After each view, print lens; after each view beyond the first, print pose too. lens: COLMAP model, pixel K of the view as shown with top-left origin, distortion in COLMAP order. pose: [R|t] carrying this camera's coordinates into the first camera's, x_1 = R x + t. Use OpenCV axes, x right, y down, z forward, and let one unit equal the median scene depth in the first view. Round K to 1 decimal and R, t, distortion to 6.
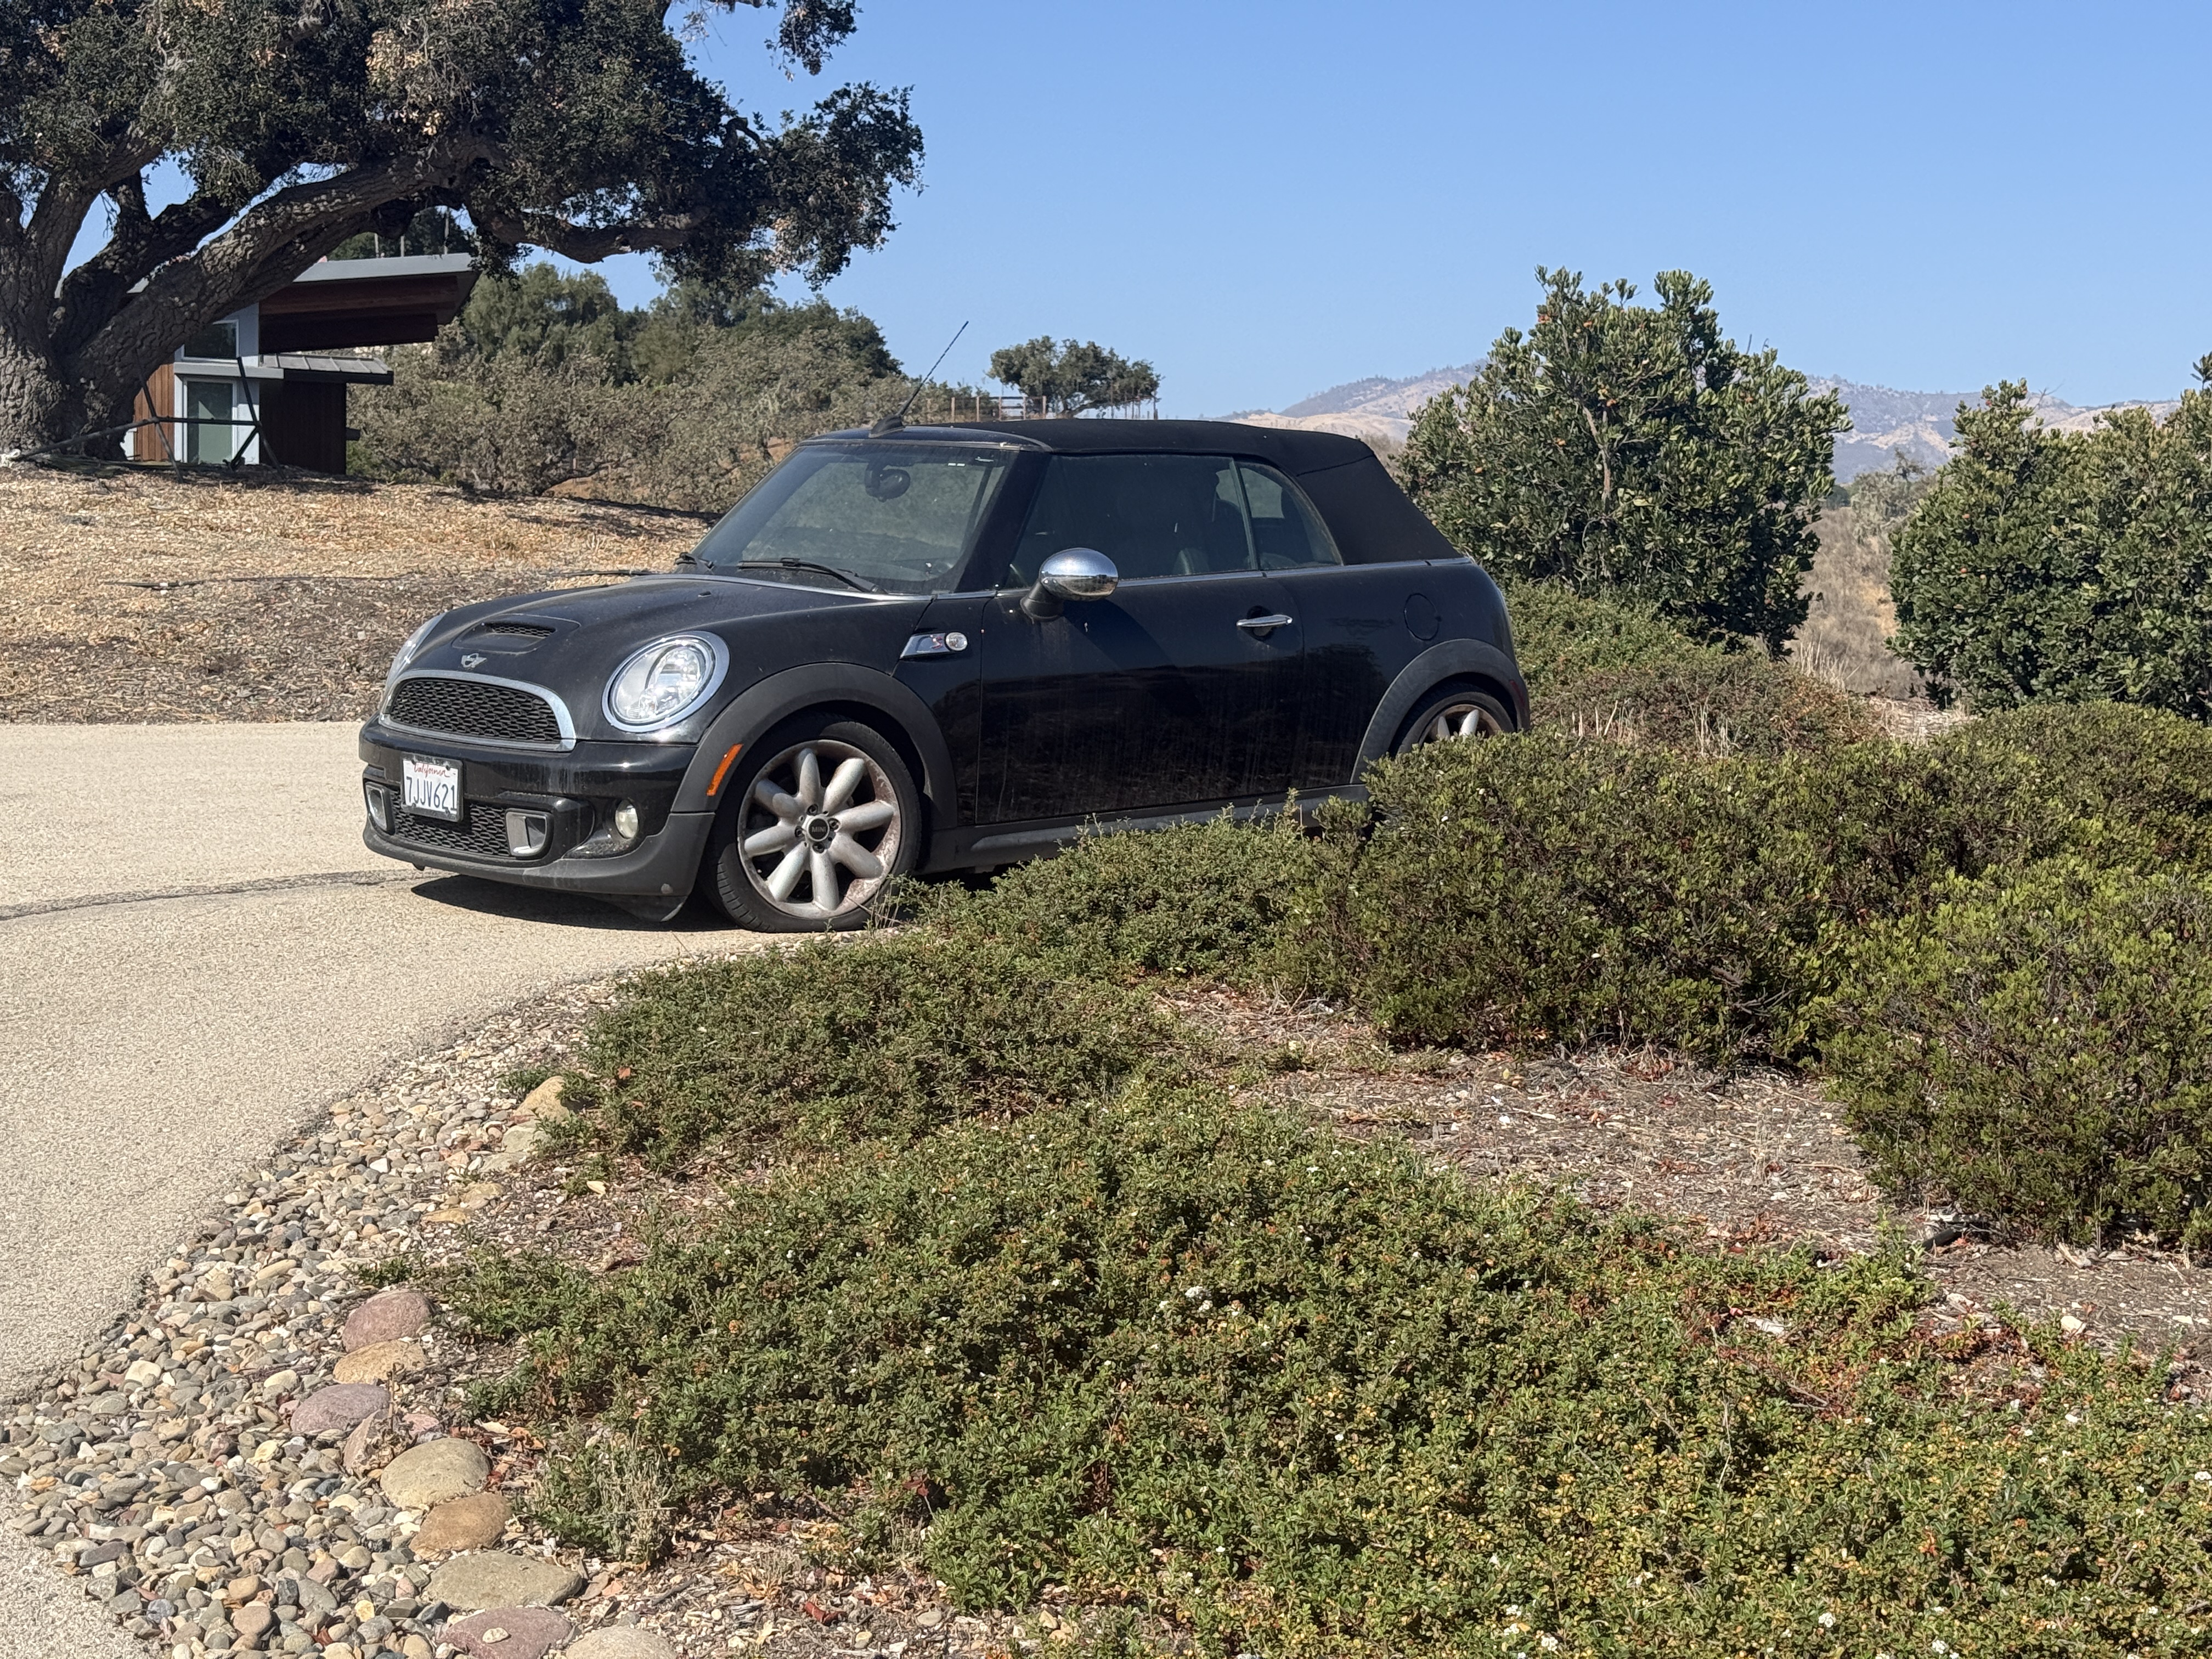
lens RADIAL K [[3056.0, 0, 1106.0], [0, 3056.0, 829.5], [0, 0, 1]] dist [0.014744, 0.039040]
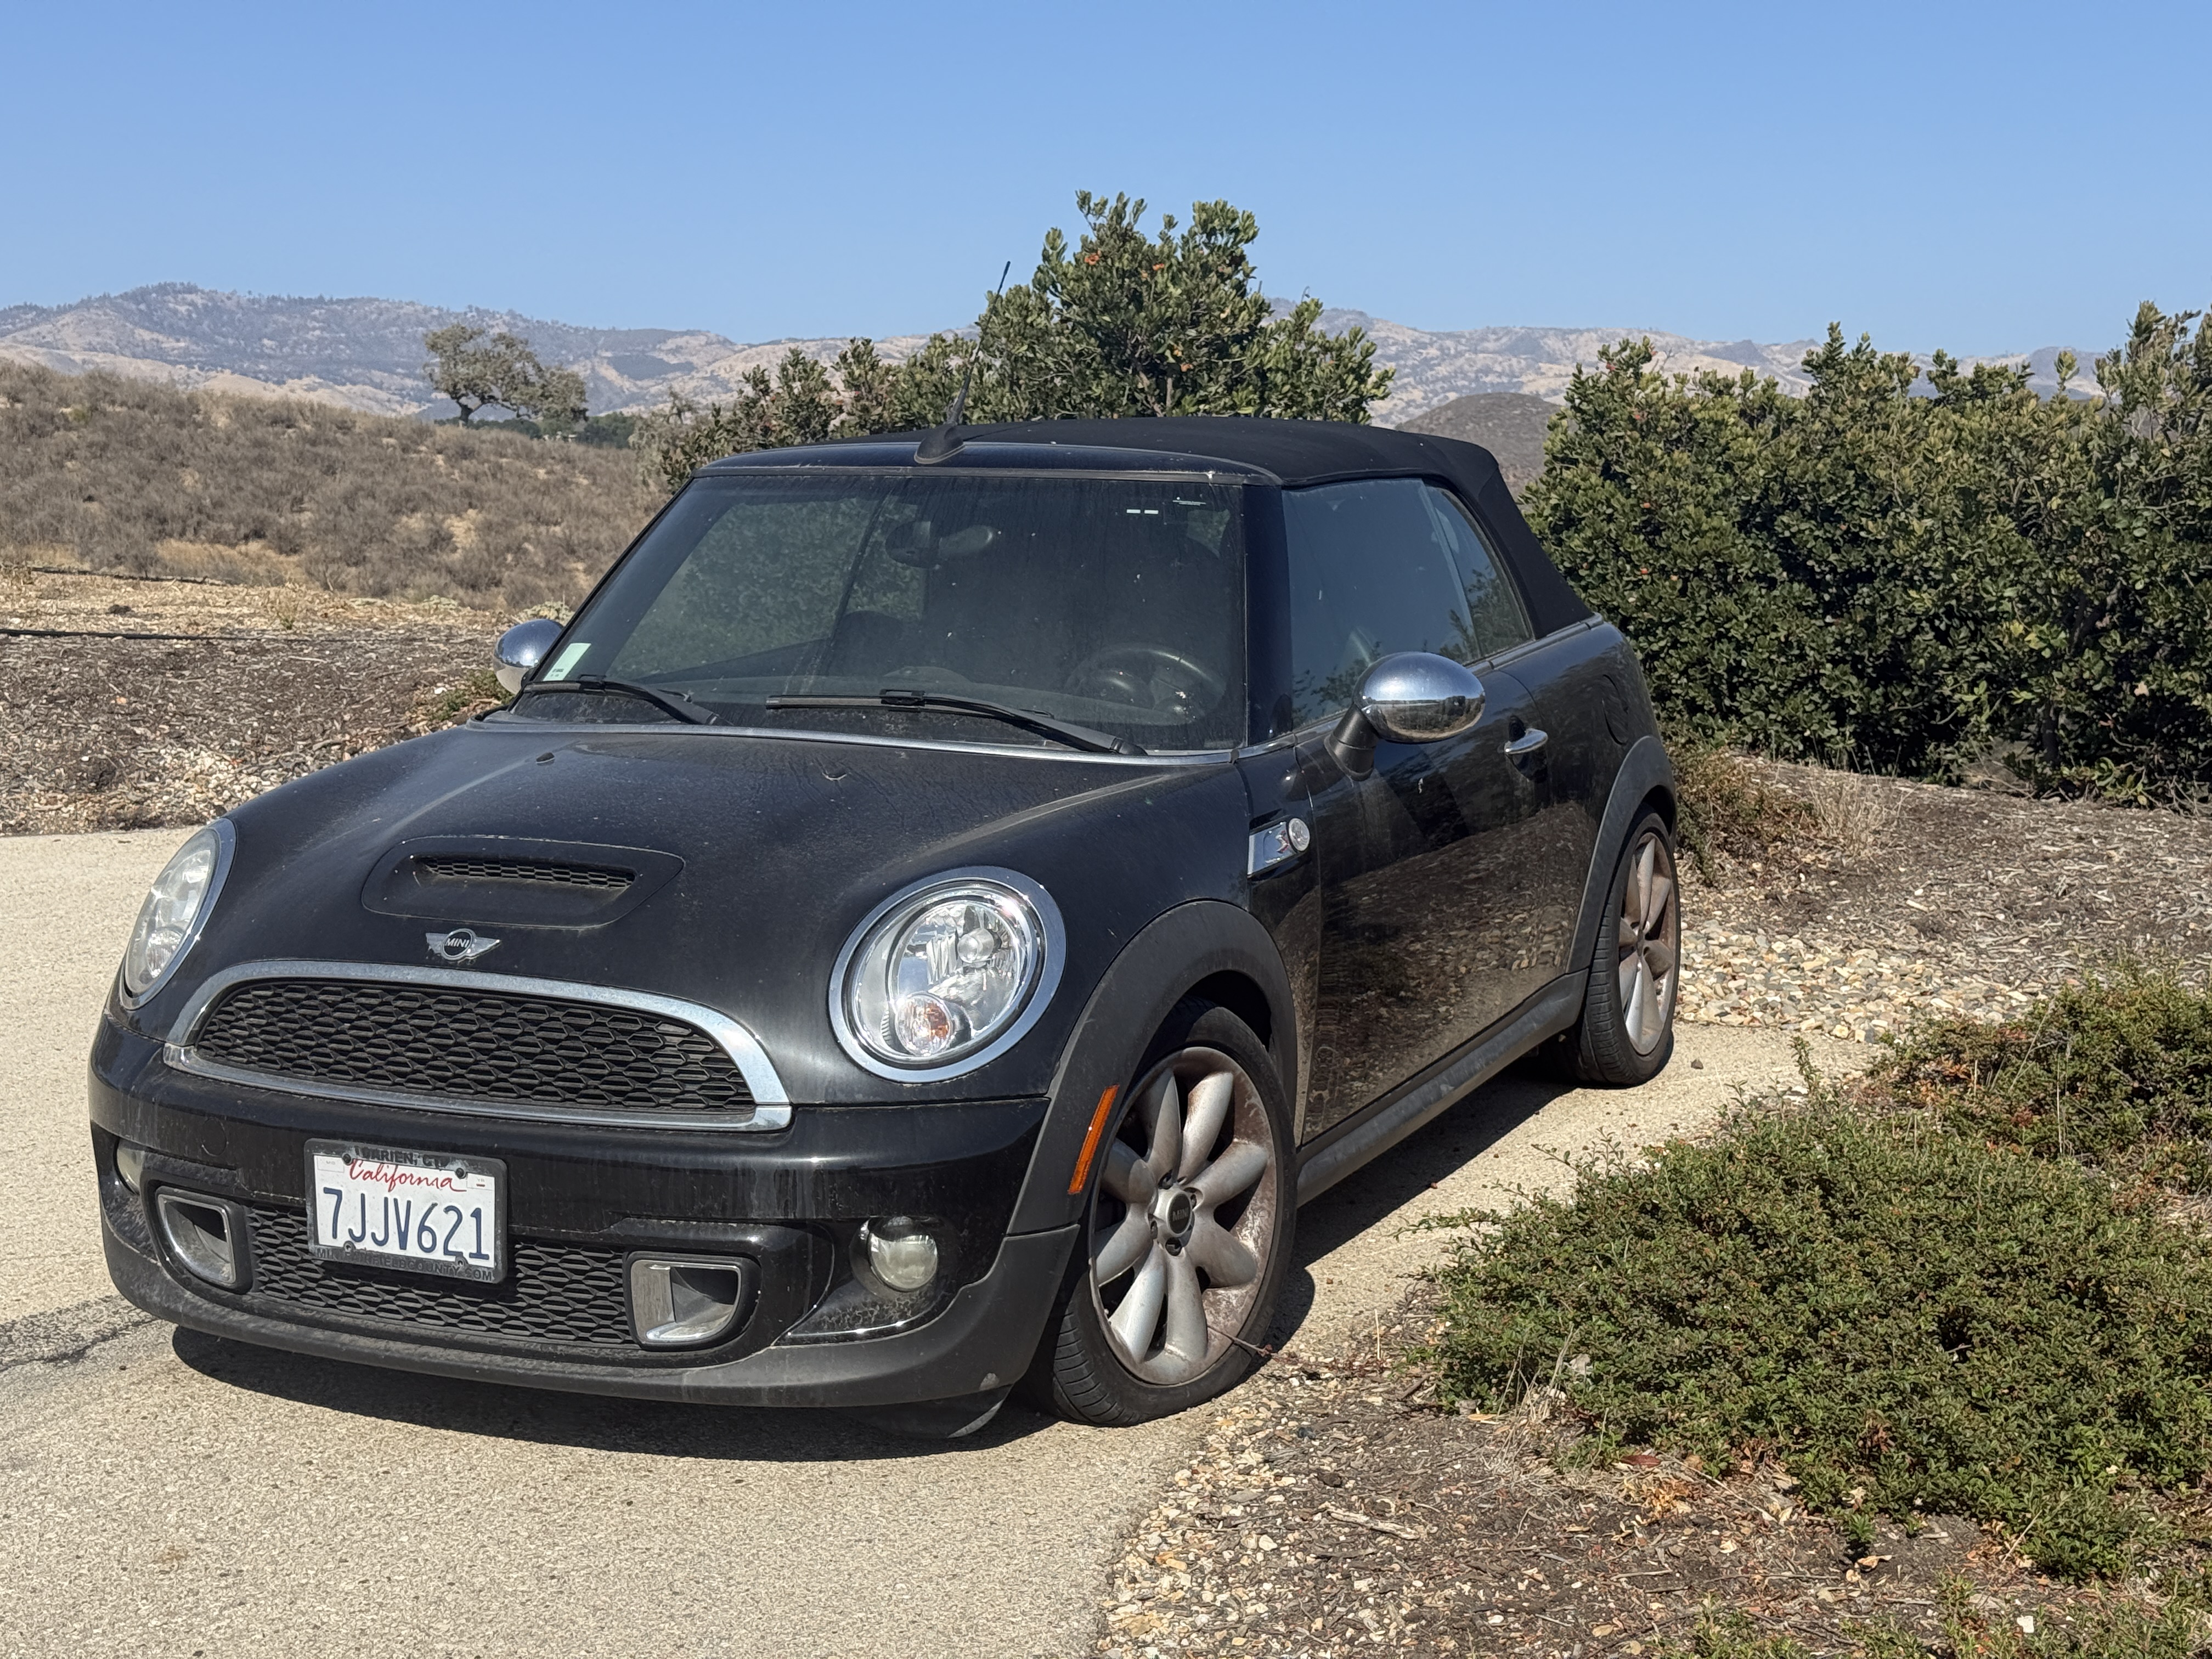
lens RADIAL K [[3056.0, 0, 1106.0], [0, 3056.0, 829.5], [0, 0, 1]] dist [0.014744, 0.039040]
pose [[0.910654, -0.068304, 0.407485, -0.317922], [0.059859, 0.997646, 0.033455, -0.085486], [-0.408811, -0.006075, 0.912599, 0.513737]]
